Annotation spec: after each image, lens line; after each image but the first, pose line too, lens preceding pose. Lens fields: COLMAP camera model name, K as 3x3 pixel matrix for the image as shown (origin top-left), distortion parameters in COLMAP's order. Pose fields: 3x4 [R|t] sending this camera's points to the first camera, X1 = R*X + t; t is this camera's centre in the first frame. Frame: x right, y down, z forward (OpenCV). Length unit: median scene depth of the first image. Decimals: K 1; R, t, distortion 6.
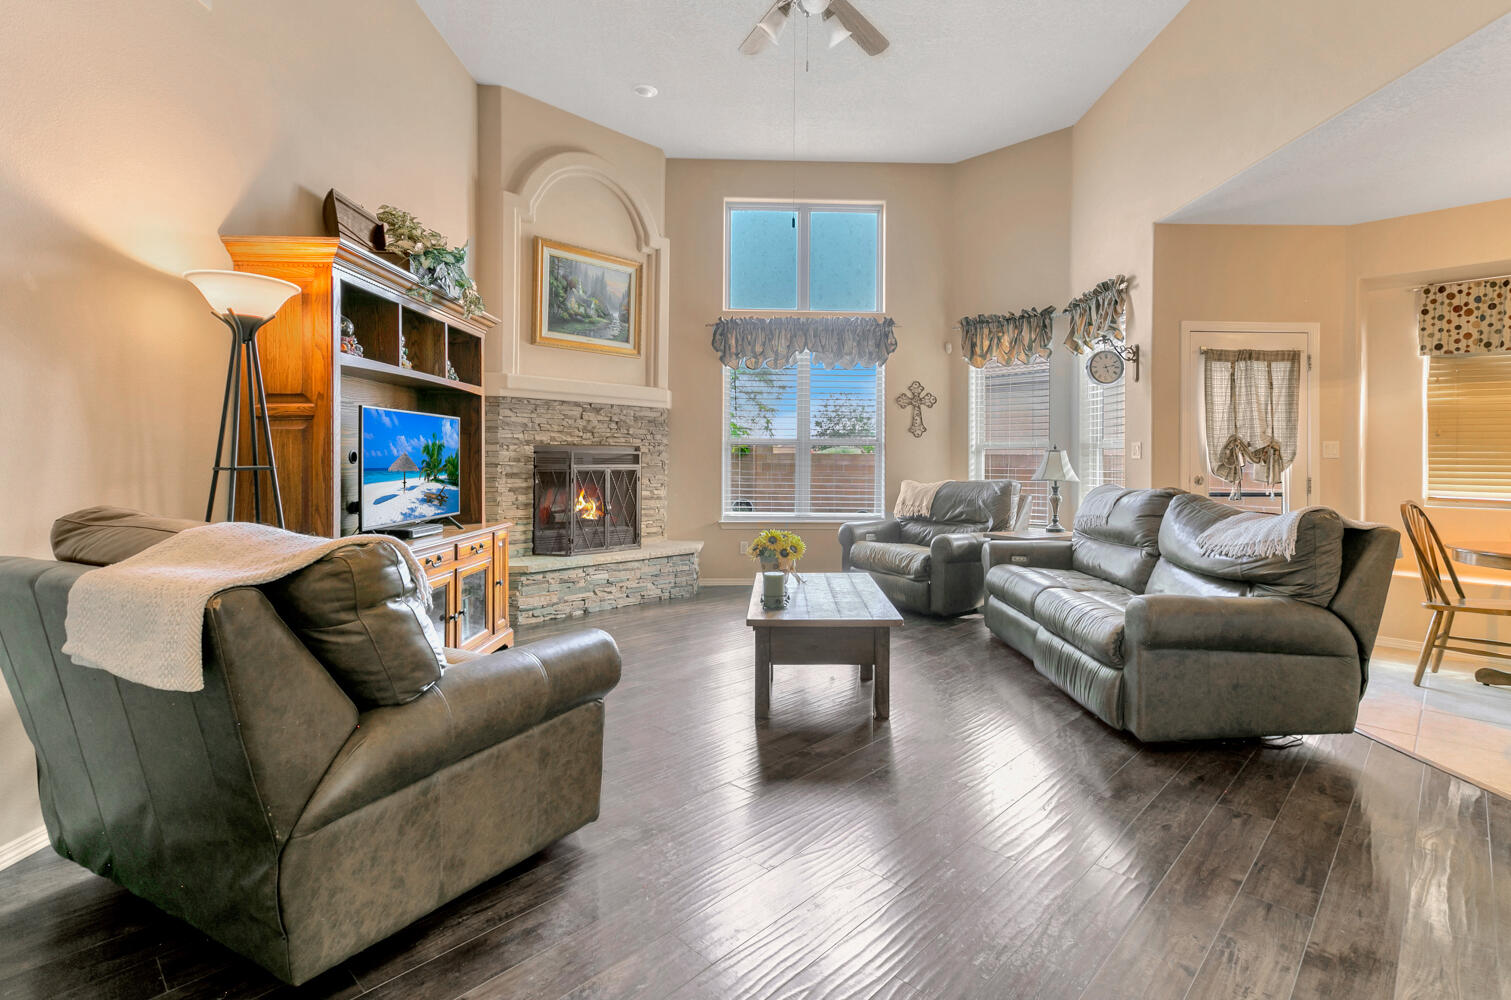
lens RADIAL K [[708.8, 0, 804.0], [0, 708.8, 454.1], [0, 0, 1]] dist [0.019432, 0.000449]
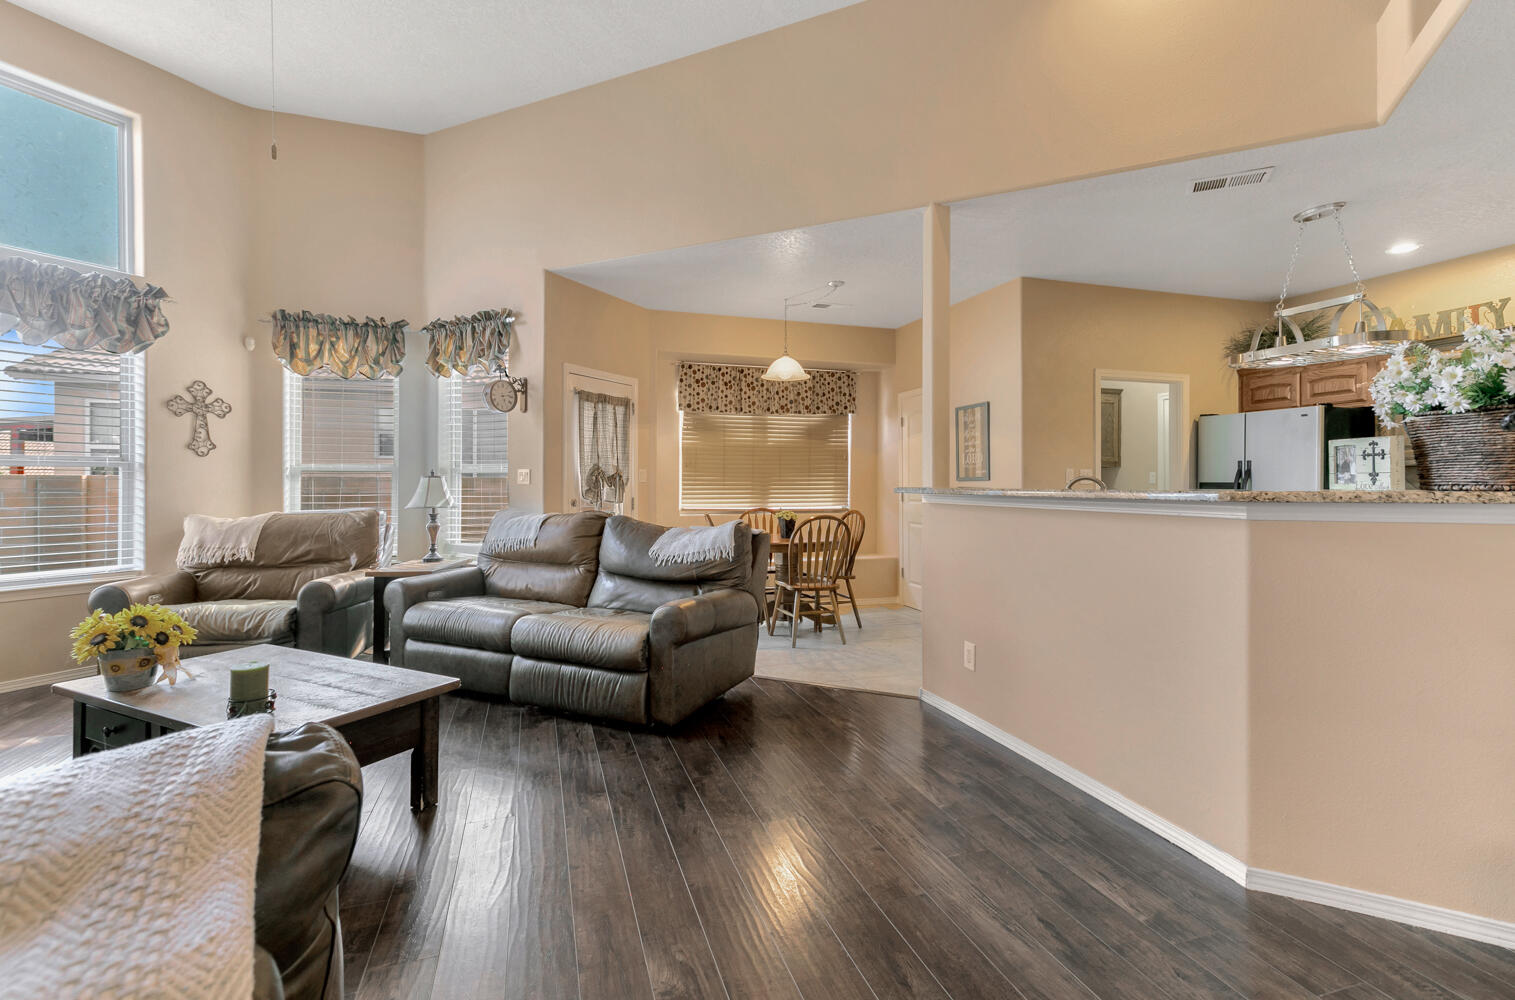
lens RADIAL K [[692.2, 0, 760.2], [0, 692.2, 477.9], [0, 0, 1]] dist [0.011253, -0.000067]
pose [[0.486392, -0.003735, 0.873733, -0.278856], [-0.004066, 0.999970, 0.006539, -0.011769], [-0.873731, -0.006733, 0.486363, 0.188327]]
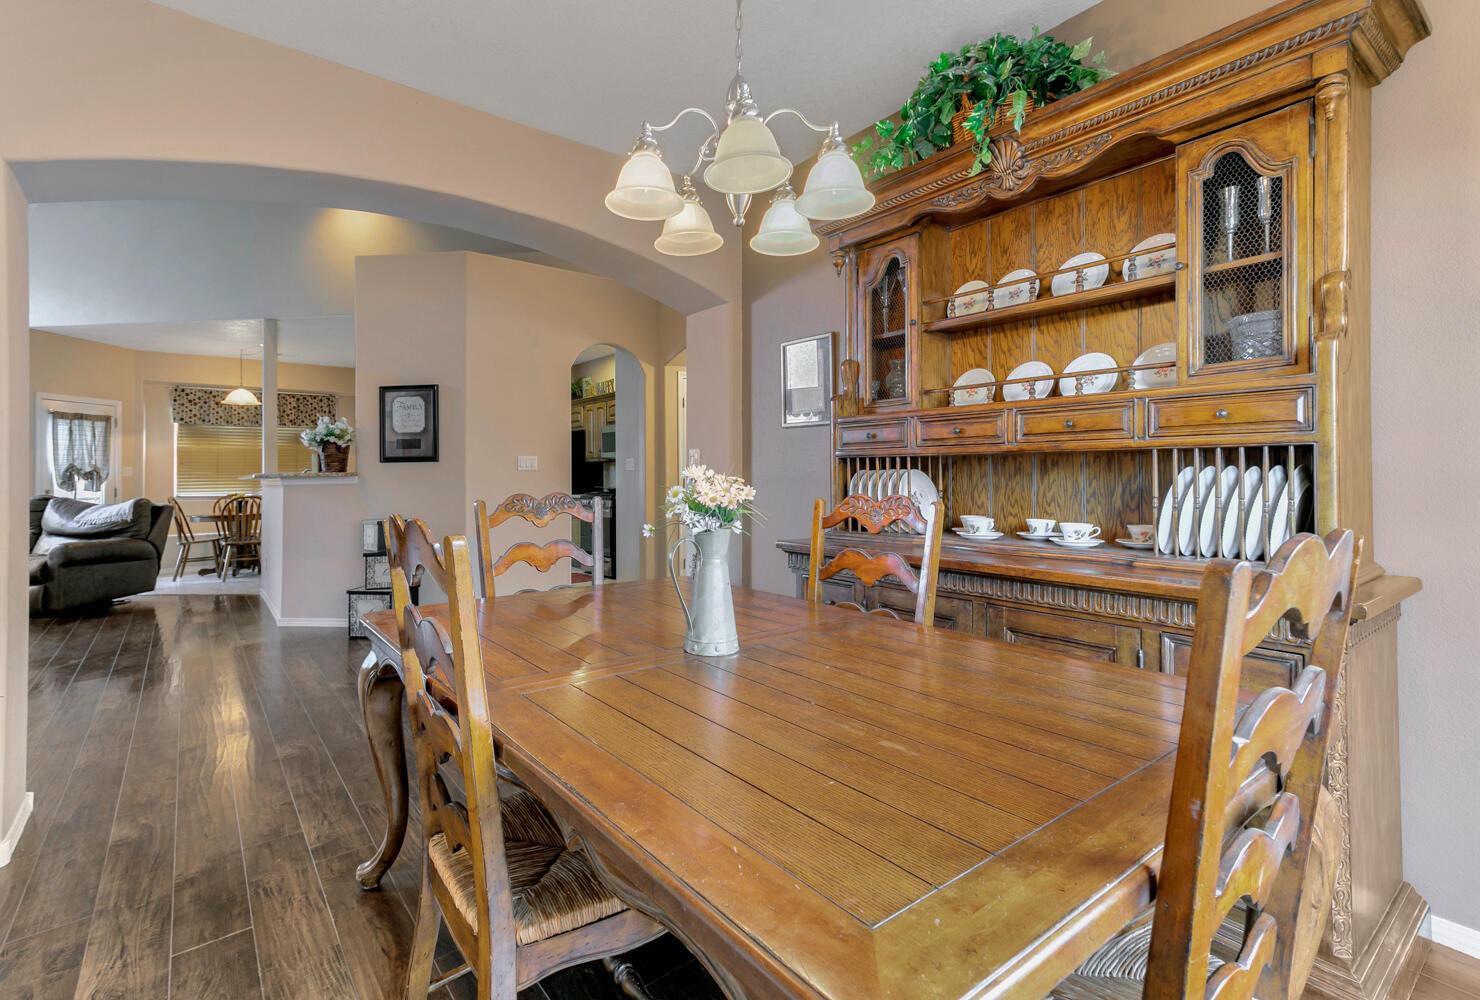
lens RADIAL K [[696.1, 0, 714.1], [0, 696.1, 462.4], [0, 0, 1]] dist [0.000949, 0.000249]
pose [[0.175837, 0.008310, 0.984384, -0.736509], [0.003097, 0.999955, -0.008995, -0.009824], [-0.984414, 0.004630, 0.175803, -0.767380]]
